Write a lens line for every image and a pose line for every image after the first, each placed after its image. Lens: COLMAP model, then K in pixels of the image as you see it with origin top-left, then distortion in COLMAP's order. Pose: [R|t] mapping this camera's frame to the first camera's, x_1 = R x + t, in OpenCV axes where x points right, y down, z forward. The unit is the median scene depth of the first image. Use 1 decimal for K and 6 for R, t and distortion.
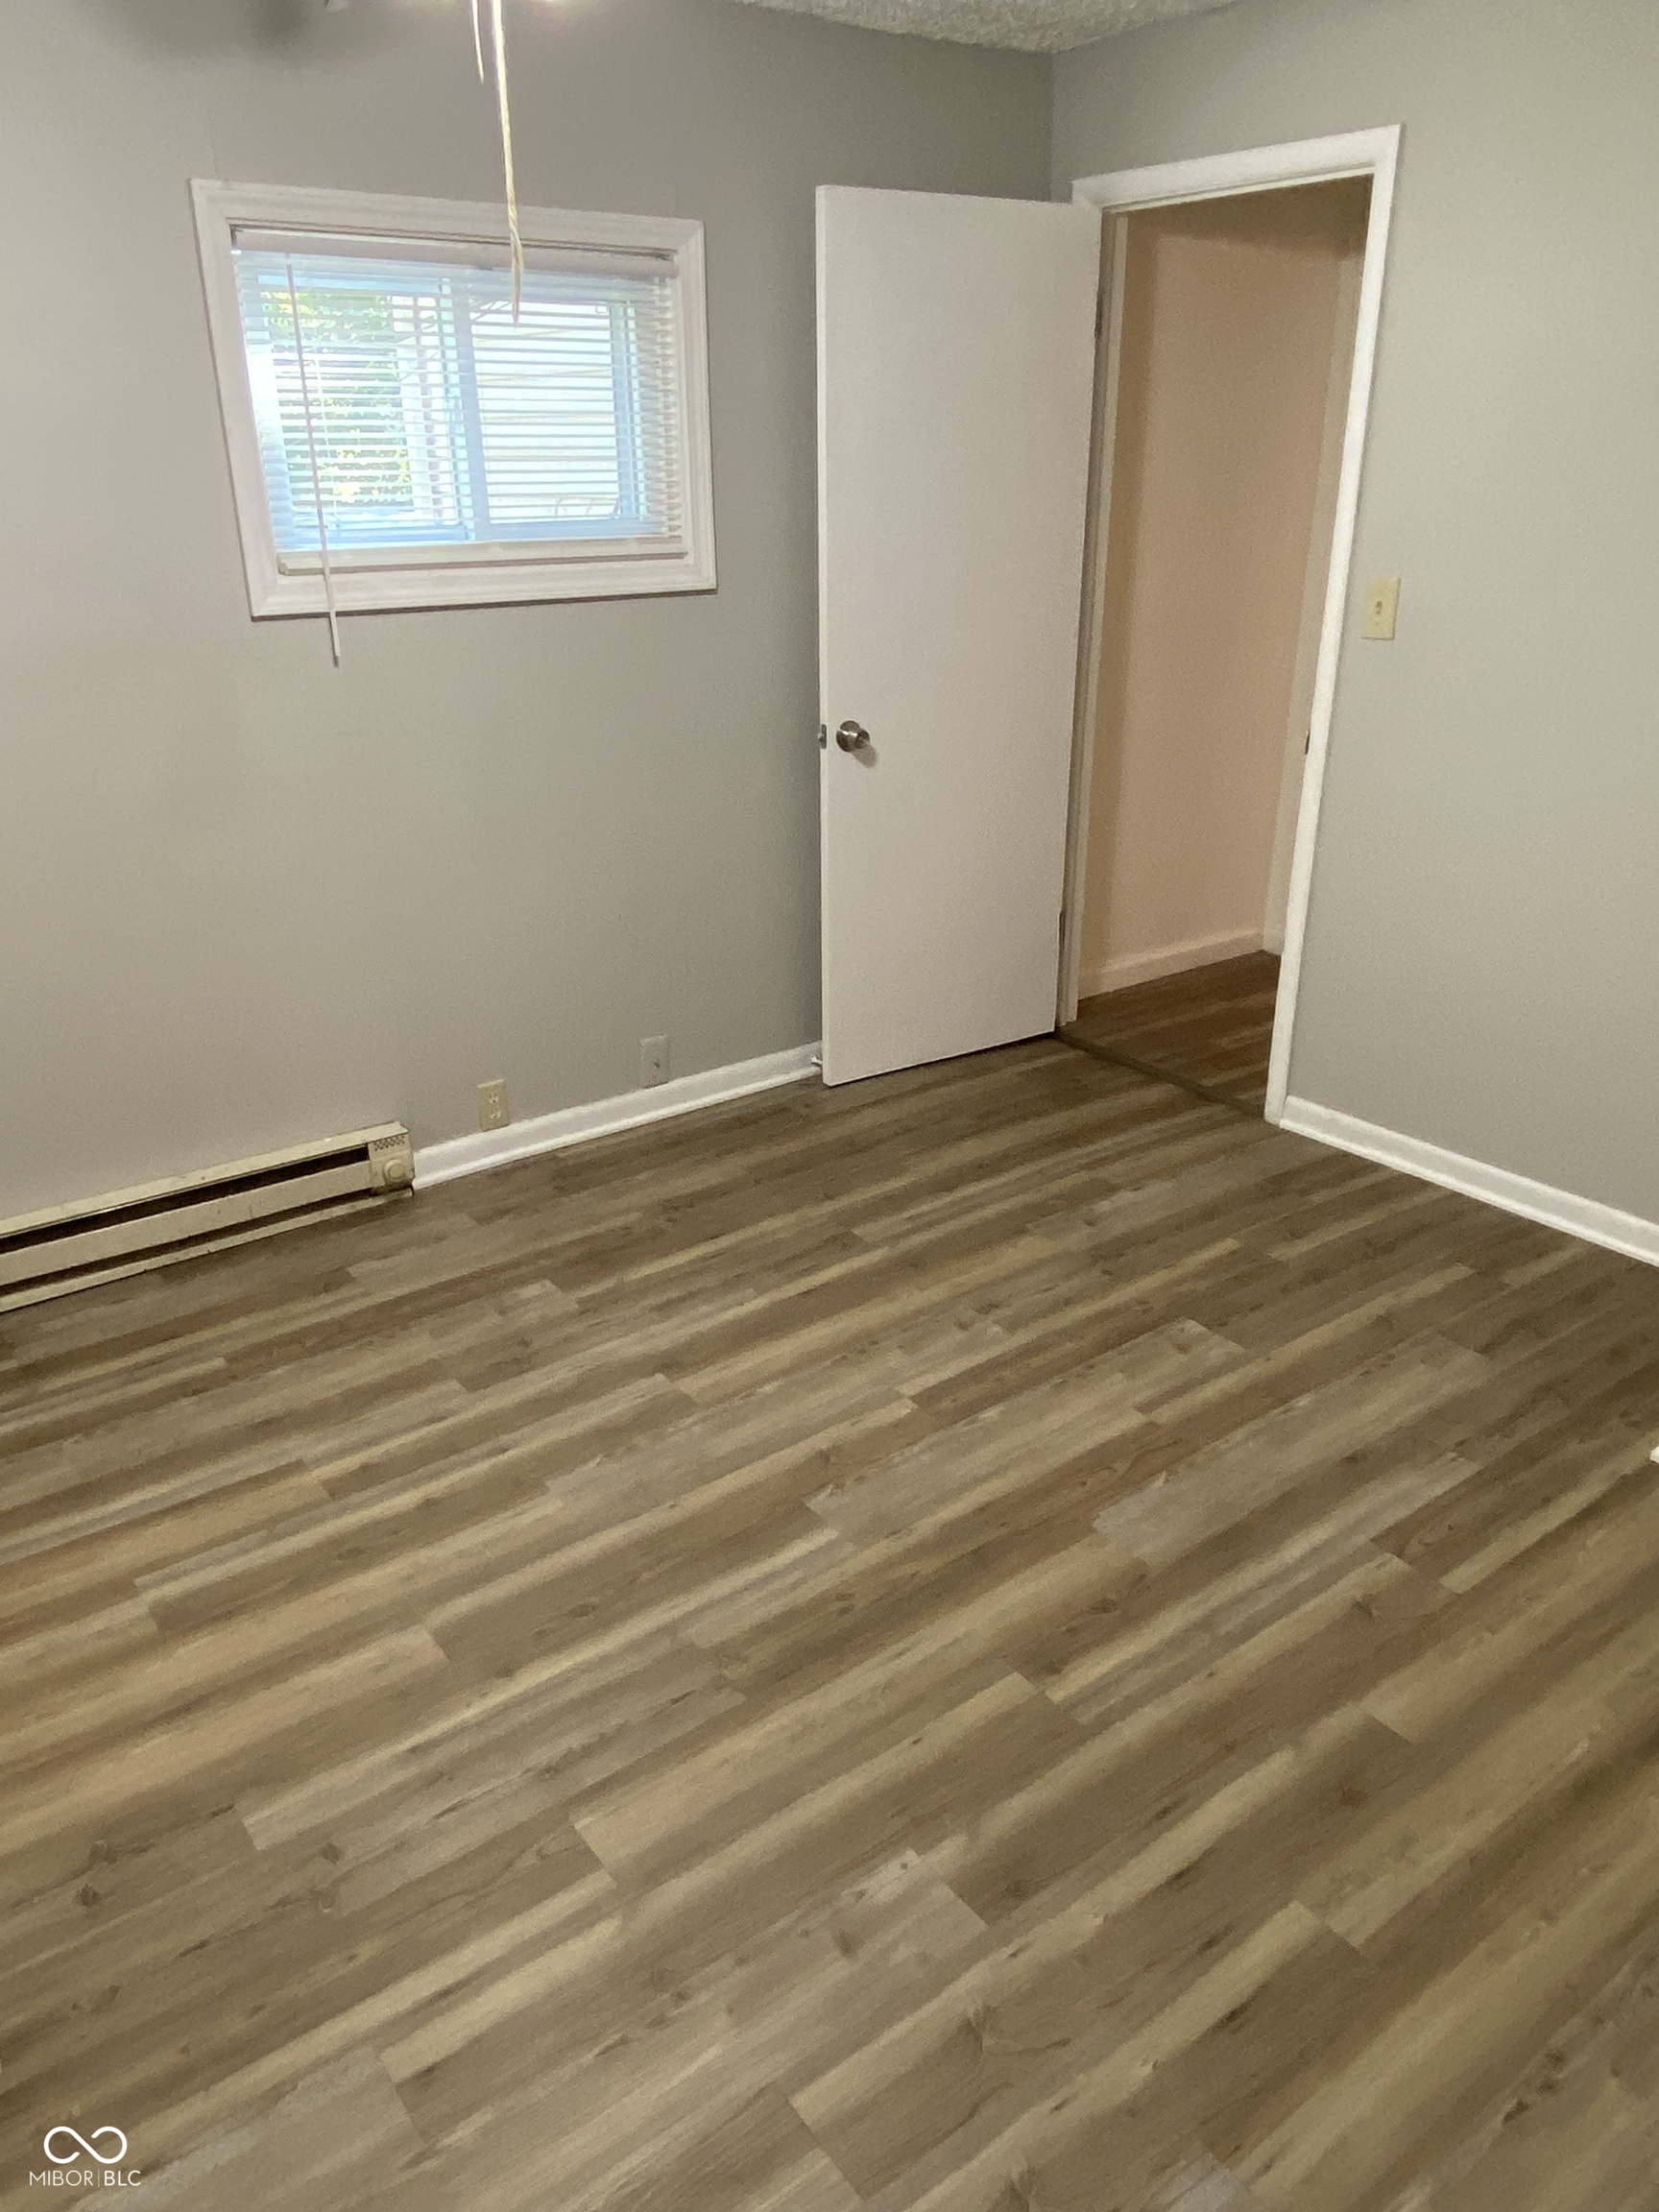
lens RADIAL K [[1554.7, 0, 825.2], [0, 1554.7, 1106.1], [0, 0, 1]] dist [0.002975, -0.068937]
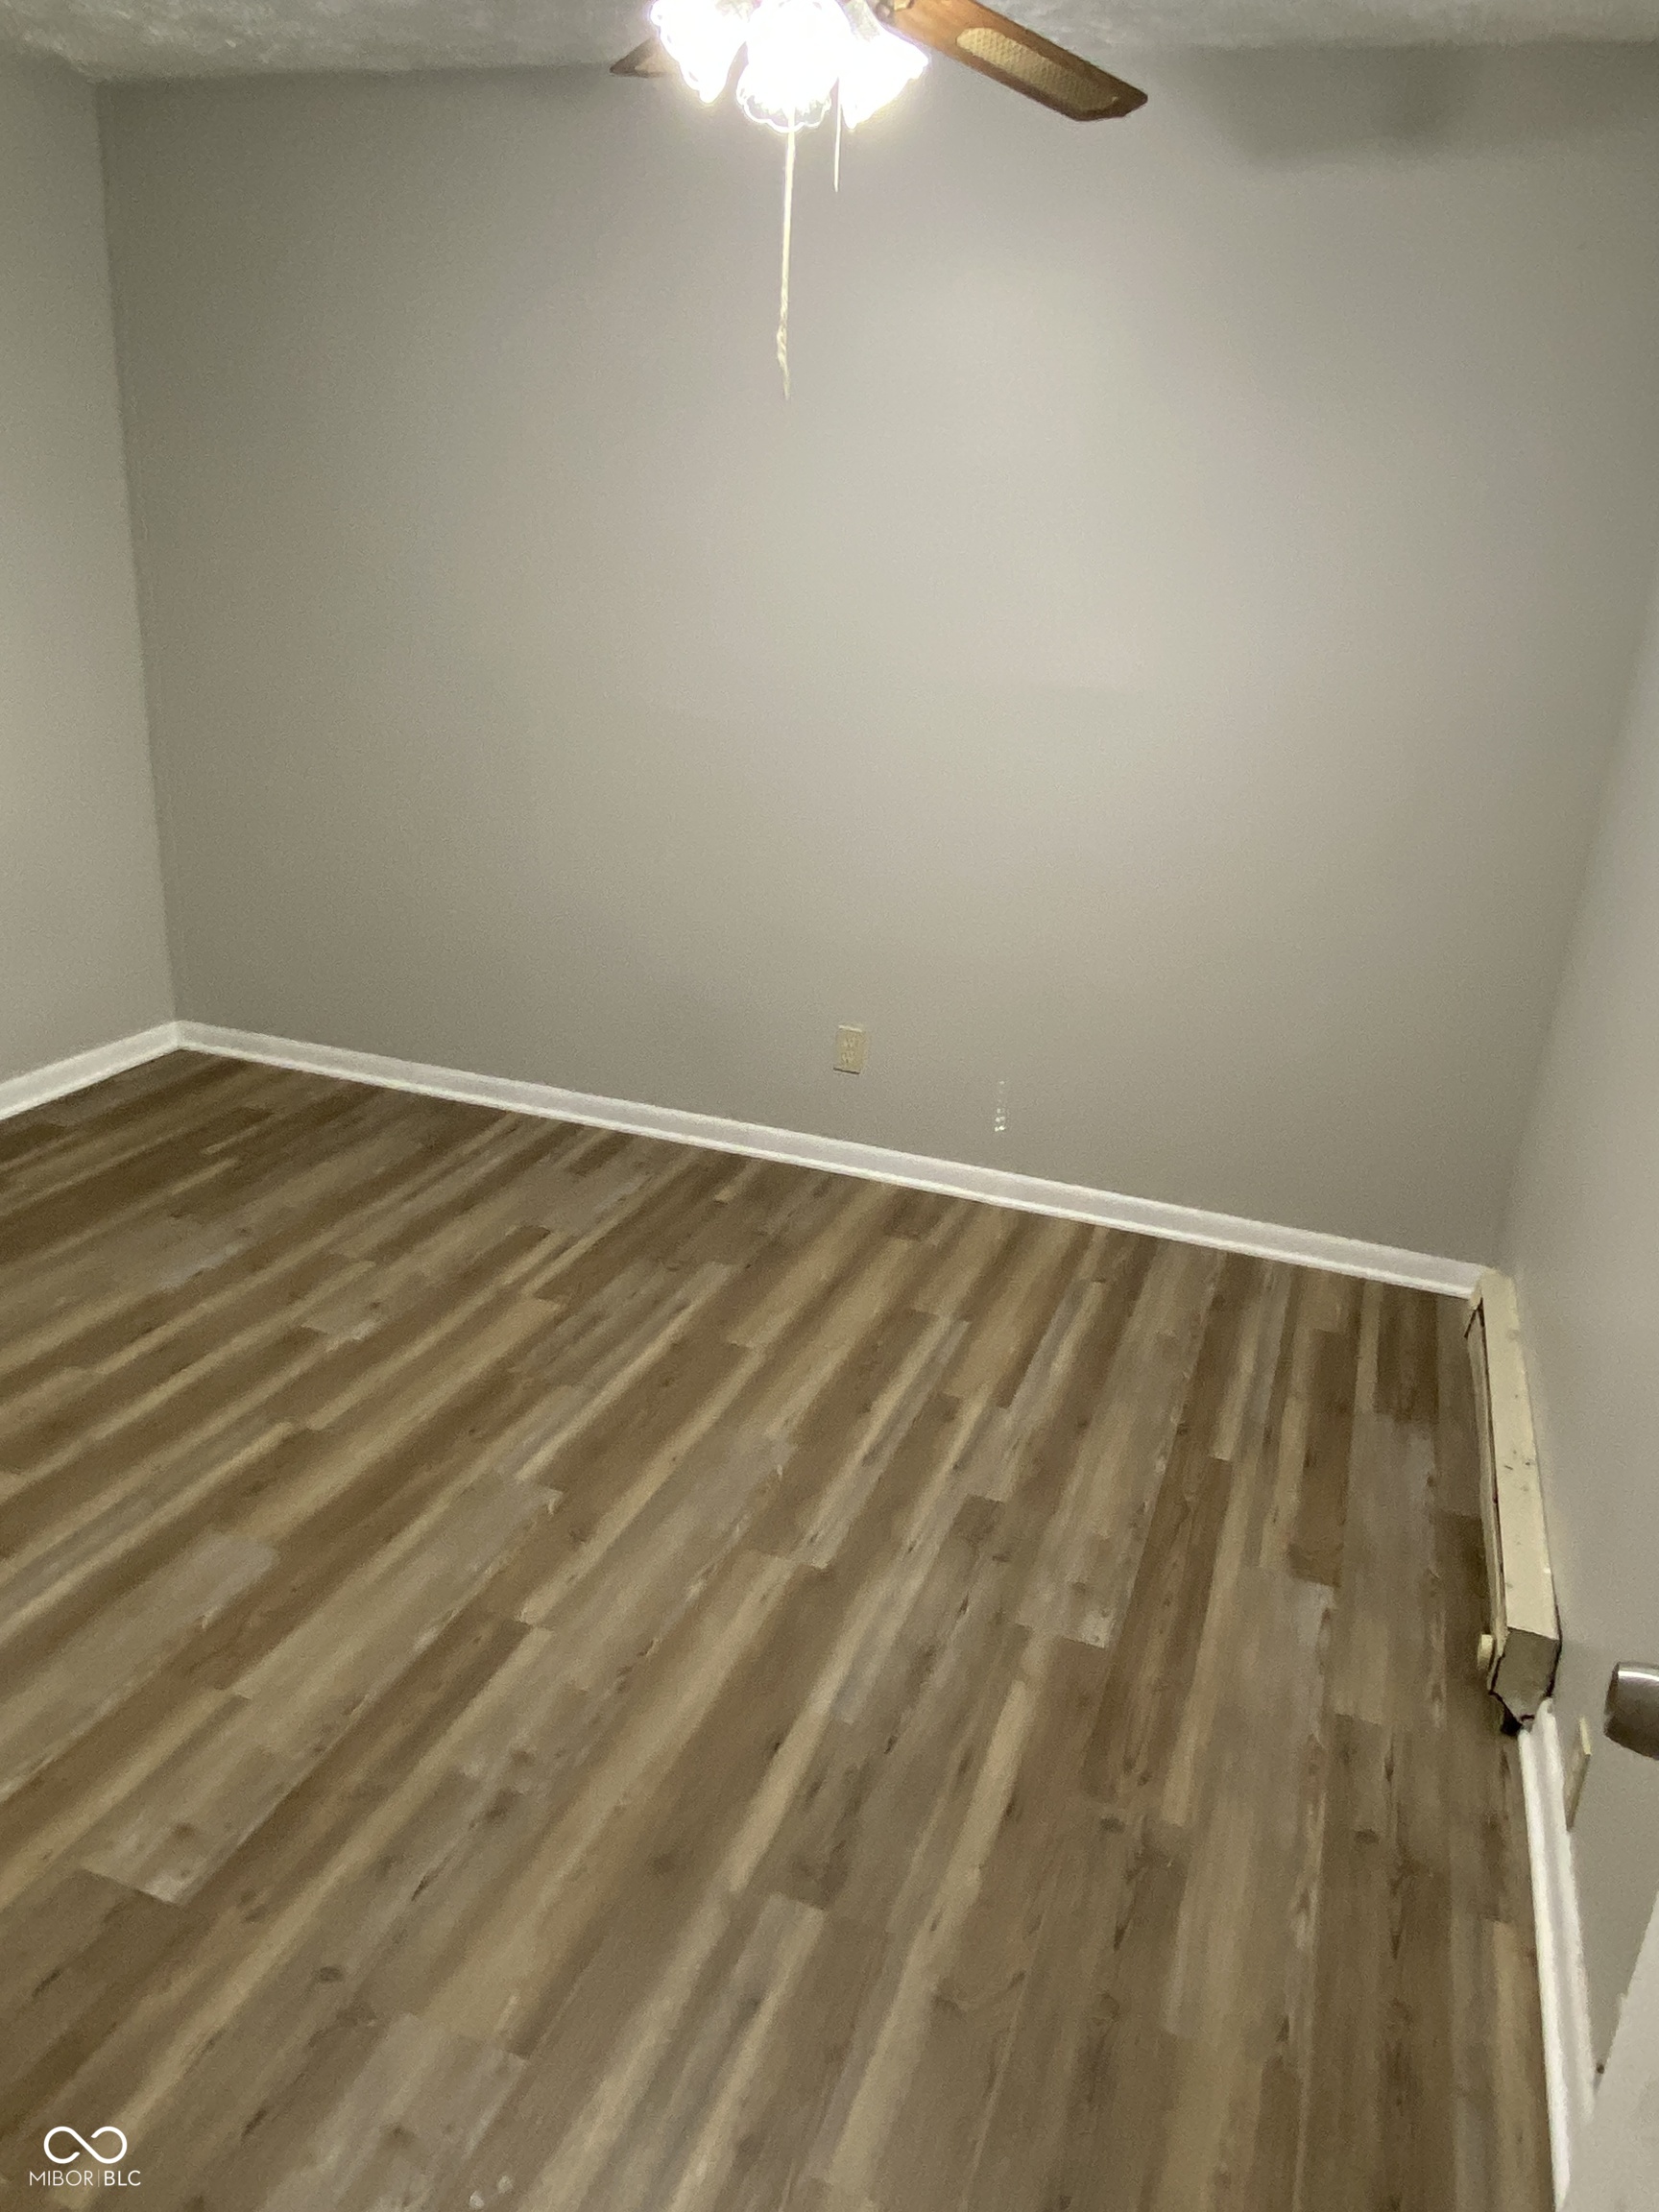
lens RADIAL K [[1554.7, 0, 825.2], [0, 1554.7, 1106.1], [0, 0, 1]] dist [0.002975, -0.068937]
pose [[-0.838290, 0.139357, -0.527115, 0.321360], [-0.258076, 0.750202, 0.608764, -0.563311], [0.480278, 0.646356, -0.592922, 1.399105]]
